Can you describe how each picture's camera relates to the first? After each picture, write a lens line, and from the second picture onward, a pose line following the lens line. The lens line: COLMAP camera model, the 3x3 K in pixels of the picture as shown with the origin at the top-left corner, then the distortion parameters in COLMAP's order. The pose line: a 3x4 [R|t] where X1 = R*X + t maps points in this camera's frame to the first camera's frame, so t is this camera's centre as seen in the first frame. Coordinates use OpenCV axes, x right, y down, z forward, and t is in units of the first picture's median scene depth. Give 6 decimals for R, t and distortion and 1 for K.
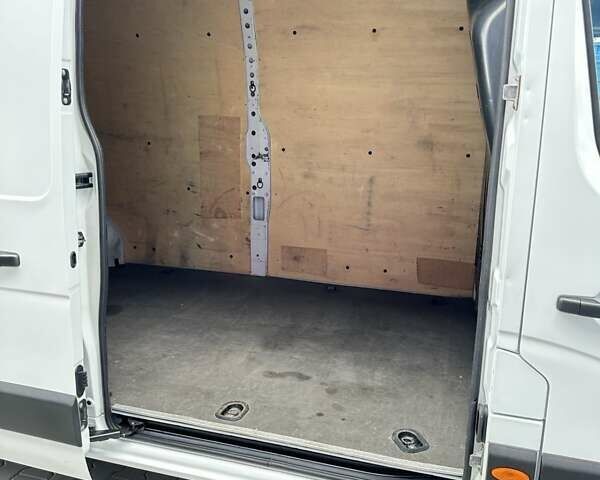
lens RADIAL K [[565.3, 0, 300.0], [0, 565.3, 240.0], [0, 0, 1]] dist [0.168682, -0.336012]
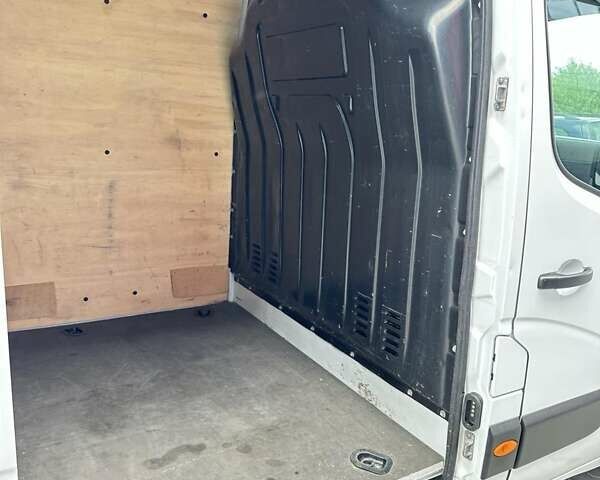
lens RADIAL K [[565.3, 0, 300.0], [0, 565.3, 240.0], [0, 0, 1]] dist [0.168682, -0.336012]
pose [[0.668556, -0.141289, 0.730116, -0.305073], [0.132793, 0.988688, 0.069731, -0.051223], [-0.731709, 0.050335, 0.679756, 0.255271]]
